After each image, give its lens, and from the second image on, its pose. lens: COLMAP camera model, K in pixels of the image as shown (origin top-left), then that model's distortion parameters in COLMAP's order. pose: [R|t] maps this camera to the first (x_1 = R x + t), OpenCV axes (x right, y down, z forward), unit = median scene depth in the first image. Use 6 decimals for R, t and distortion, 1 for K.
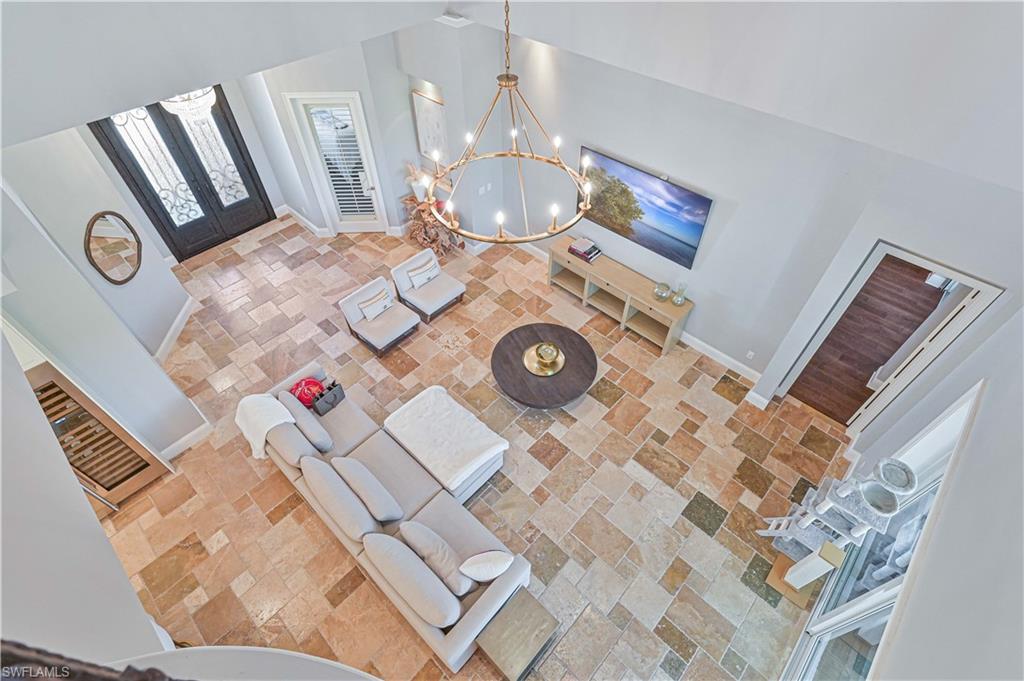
lens RADIAL K [[493.8, 0, 510.8], [0, 493.8, 338.1], [0, 0, 1]] dist [0.003933, 0.000383]
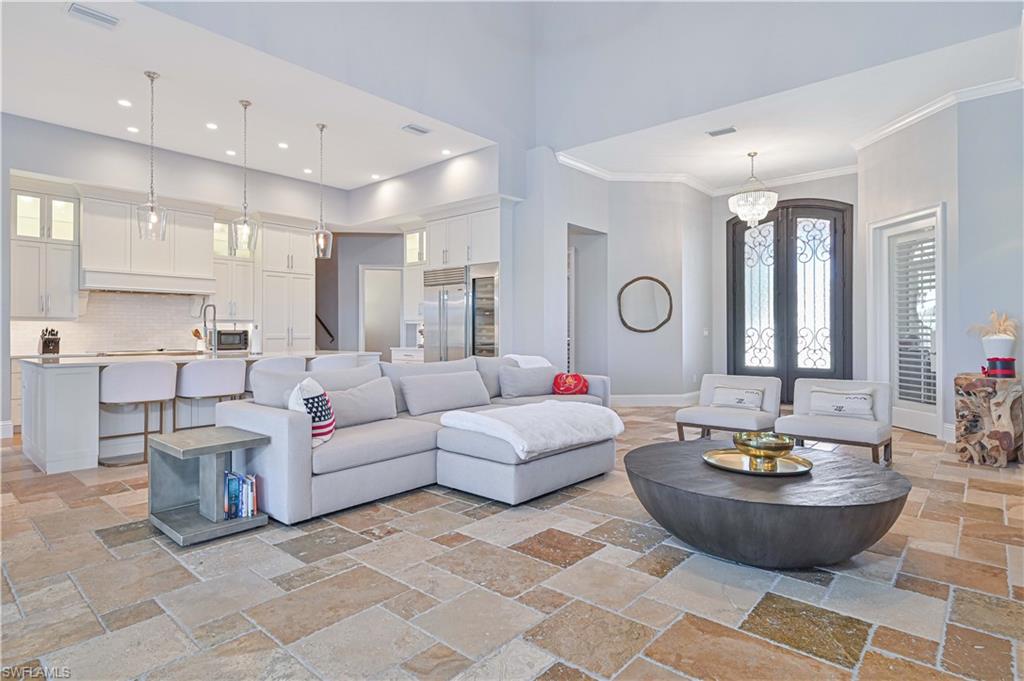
lens RADIAL K [[535.7, 0, 513.1], [0, 535.7, 328.3], [0, 0, 1]] dist [0.000062, -0.000956]
pose [[0.033223, -0.003428, -0.999442, 0.524123], [-0.743225, 0.668497, -0.026999, 0.135757], [0.668216, 0.743707, 0.019662, 0.789000]]
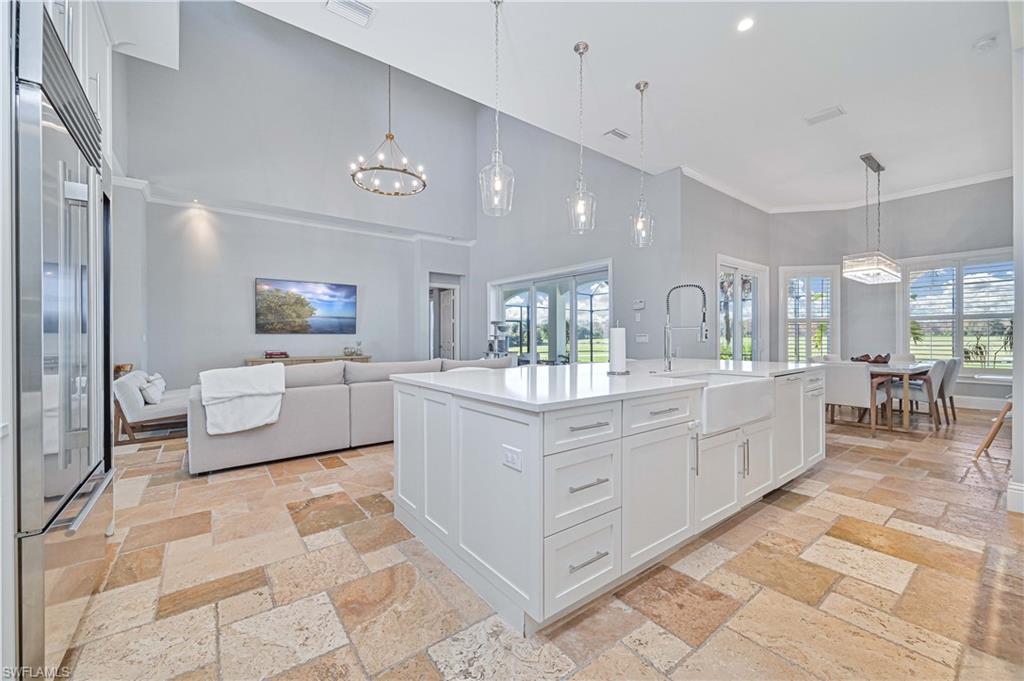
lens RADIAL K [[410.2, 0, 514.3], [0, 410.2, 340.1], [0, 0, 1]] dist [-0.001444, -0.000068]
pose [[0.163198, 0.000761, 0.986593, -0.949533], [0.737081, 0.664620, -0.122438, 0.455332], [-0.655803, 0.747181, 0.107904, 0.516990]]
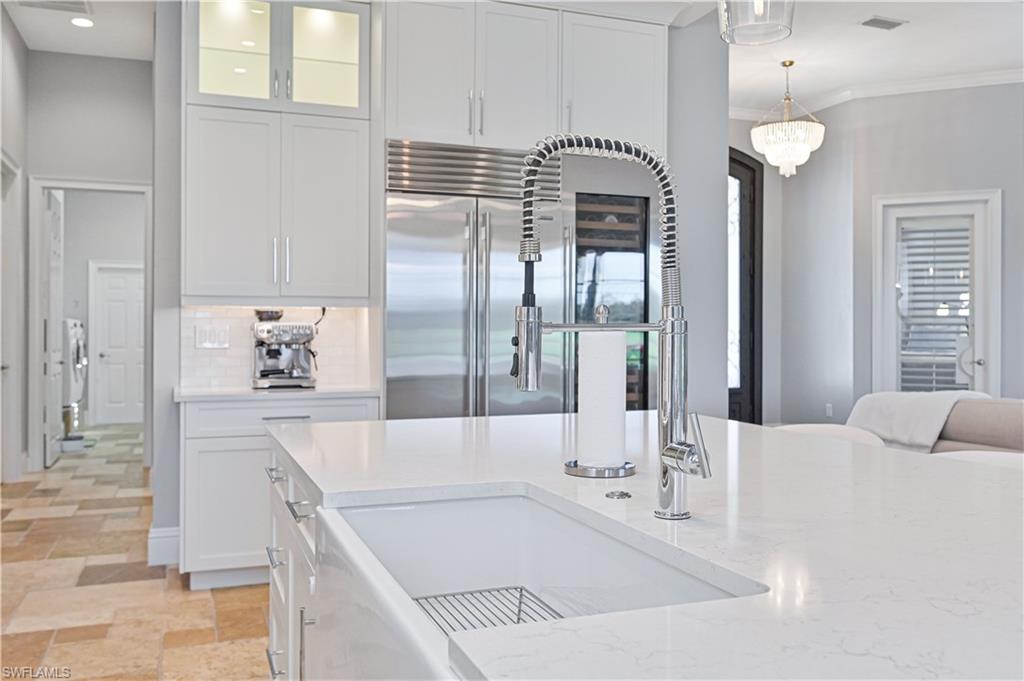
lens RADIAL K [[888.4, 0, 512.0], [0, 888.4, 340.5], [0, 0, 1]] dist [0.000514, 0.001907]
pose [[0.894602, 0.012703, -0.446684, -0.404213], [-0.337687, 0.673893, -0.657142, 0.683949], [0.292670, 0.738719, 0.607156, 0.292002]]
